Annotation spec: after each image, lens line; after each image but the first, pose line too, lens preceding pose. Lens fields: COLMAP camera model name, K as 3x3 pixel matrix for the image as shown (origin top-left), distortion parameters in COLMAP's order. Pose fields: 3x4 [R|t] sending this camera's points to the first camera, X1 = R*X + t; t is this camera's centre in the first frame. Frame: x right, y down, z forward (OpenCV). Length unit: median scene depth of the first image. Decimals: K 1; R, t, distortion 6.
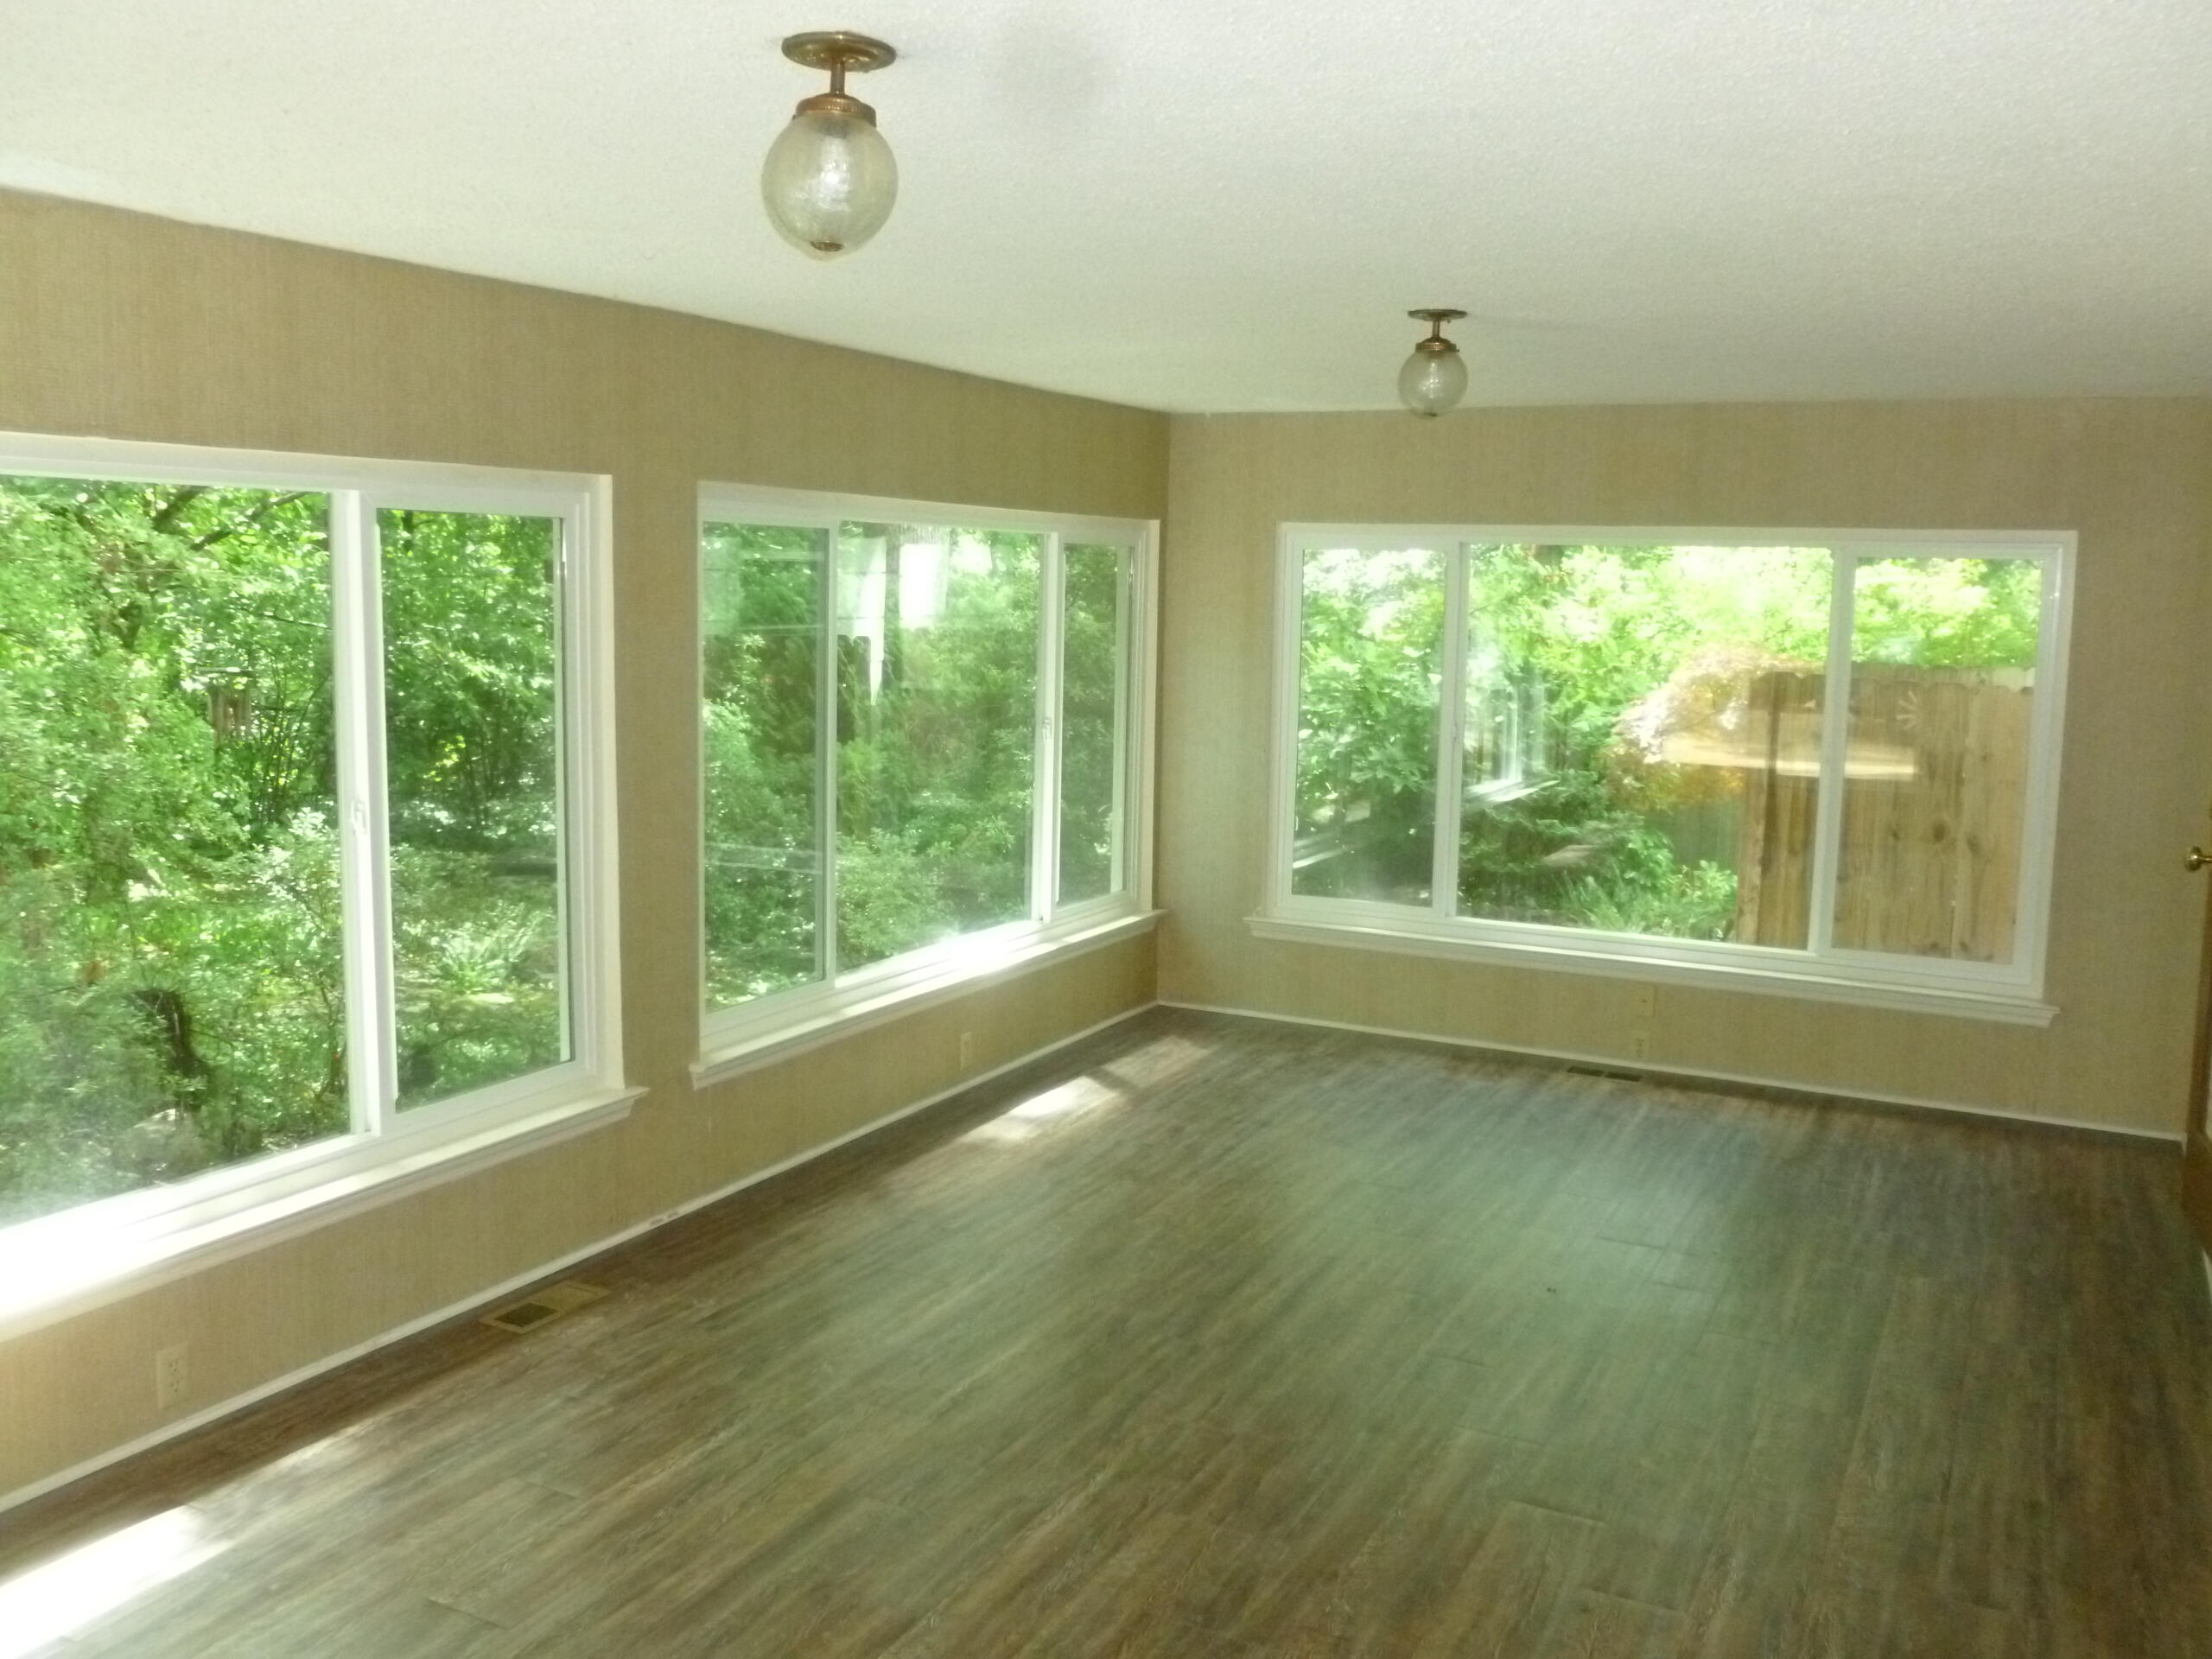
lens RADIAL K [[1893.1, 0, 1113.0], [0, 1893.1, 826.7], [0, 0, 1]] dist [-0.056239, -0.004350]
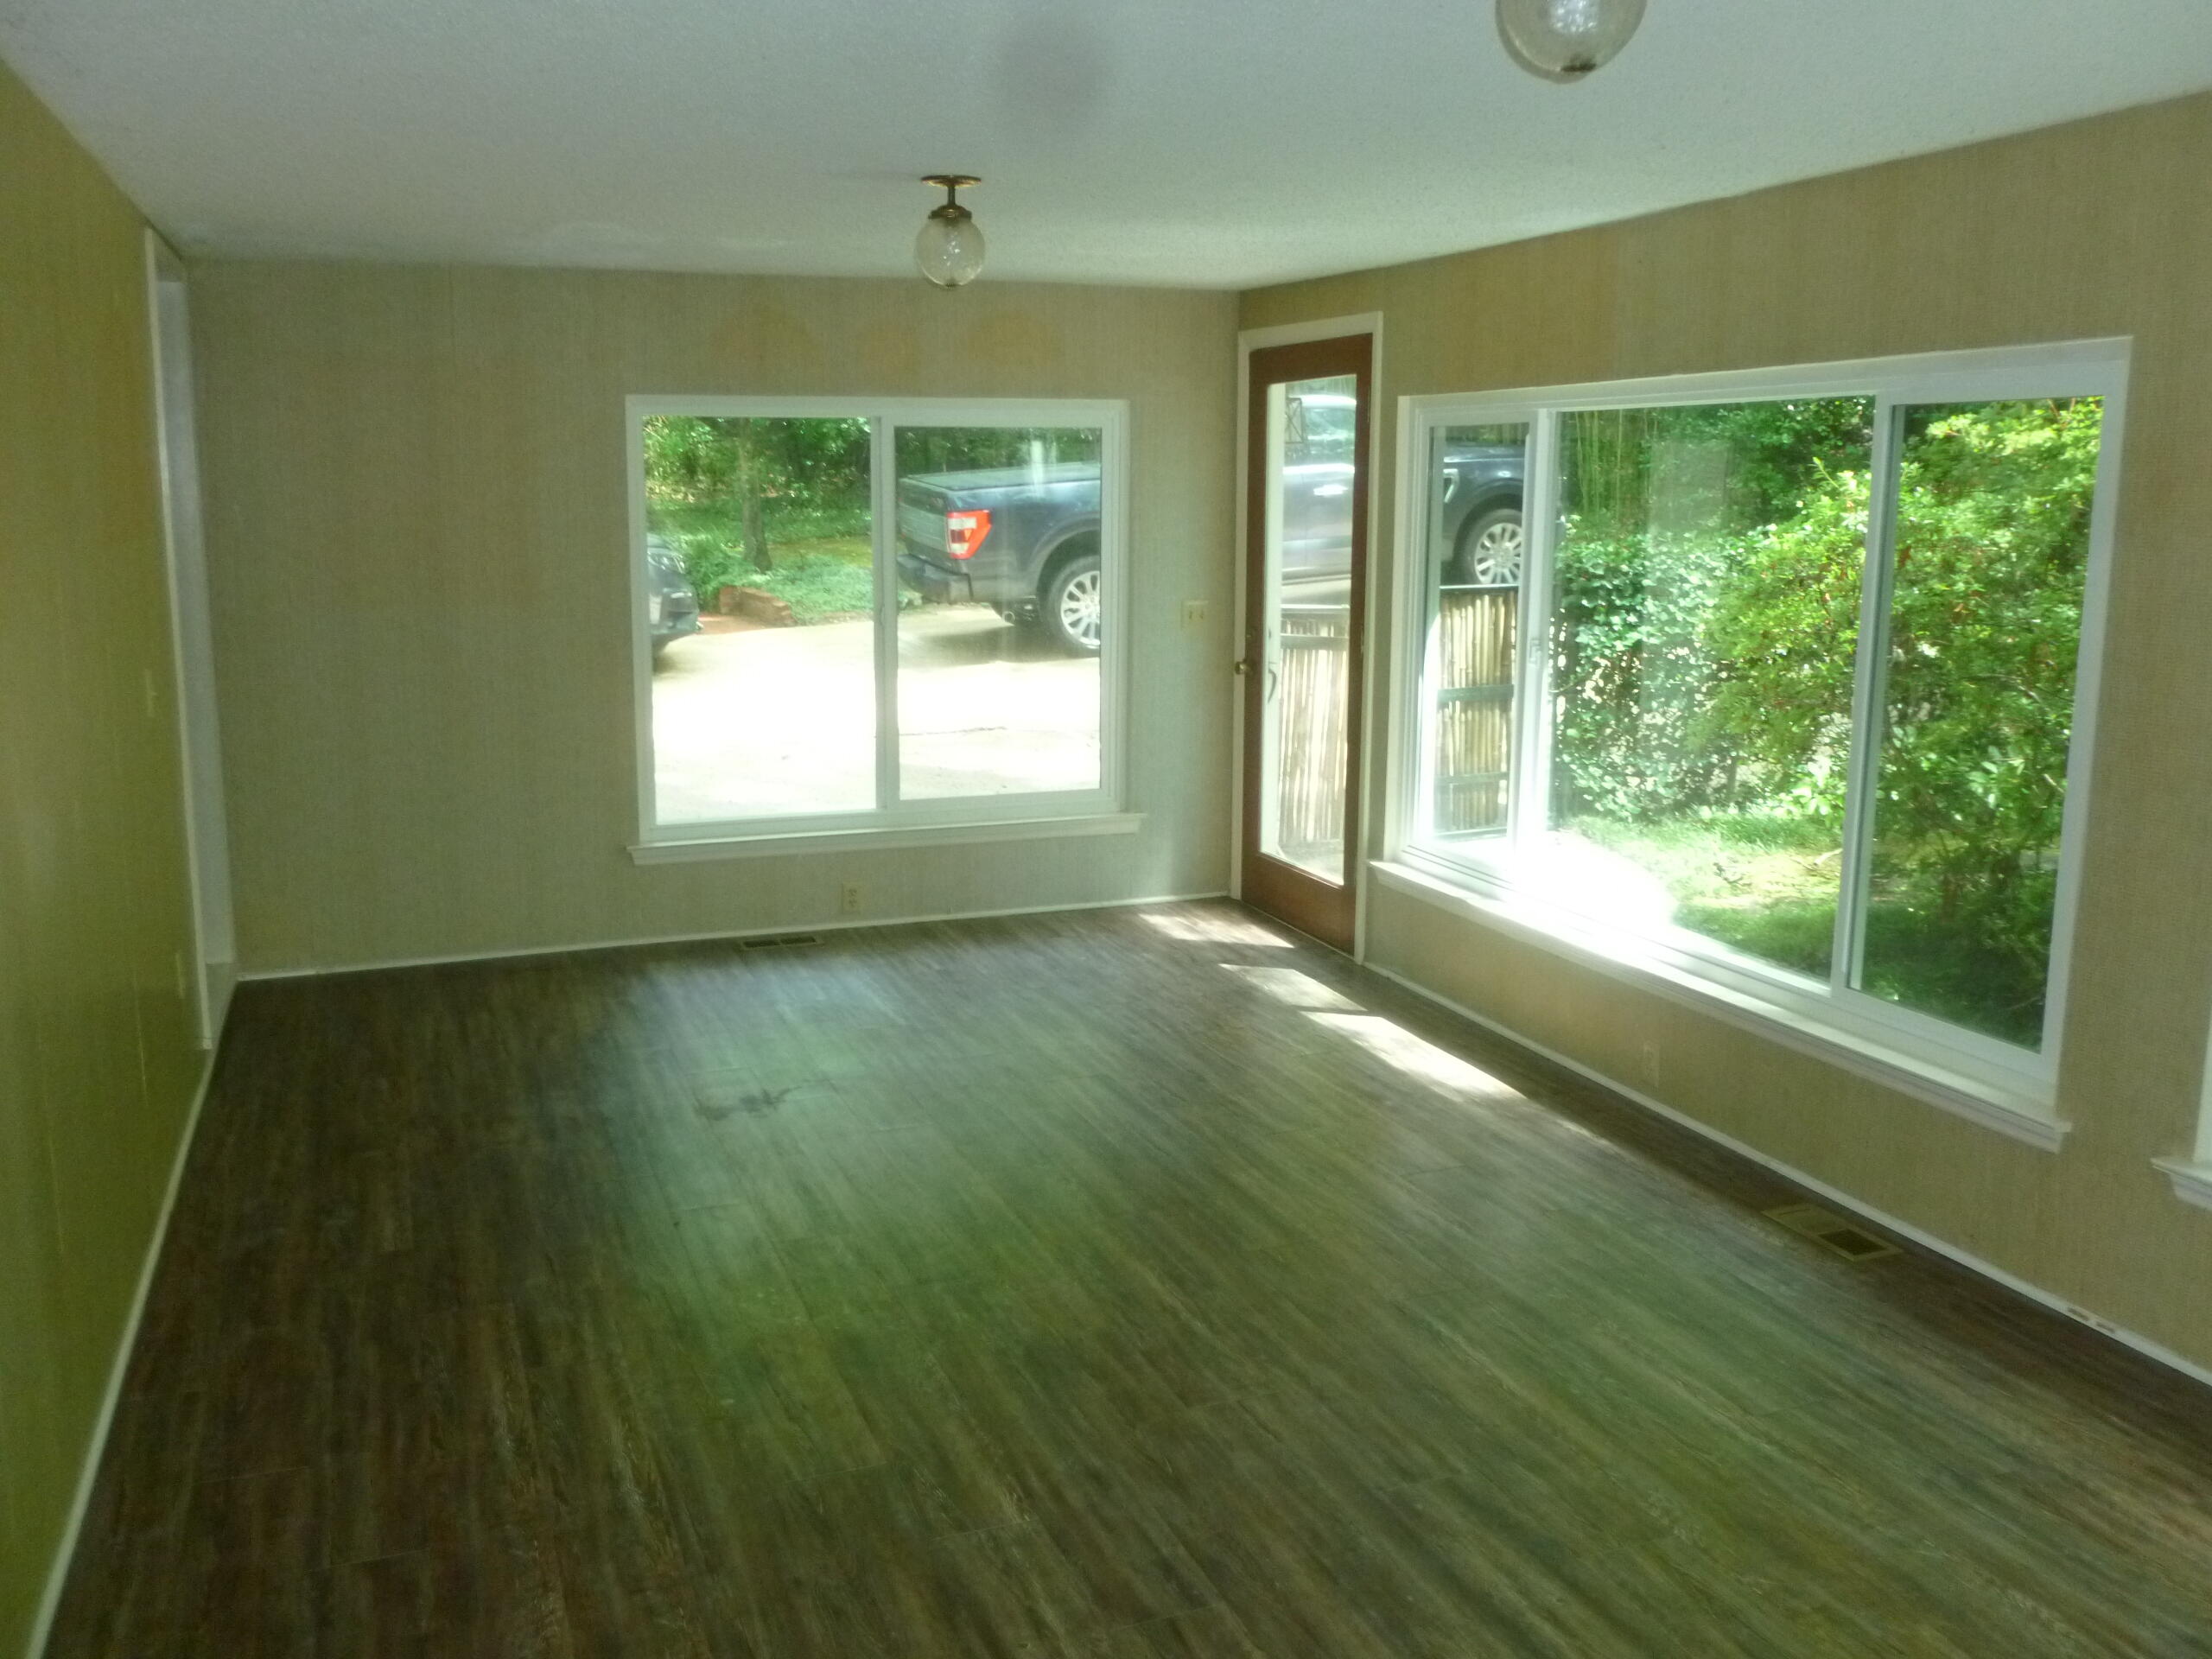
lens RADIAL K [[1893.1, 0, 1113.0], [0, 1893.1, 826.7], [0, 0, 1]] dist [-0.056239, -0.004350]
pose [[-0.673464, 0.115587, -0.730127, 0.725761], [-0.106471, 0.962234, 0.250540, -0.170438], [0.731512, 0.246467, -0.635723, 1.494327]]
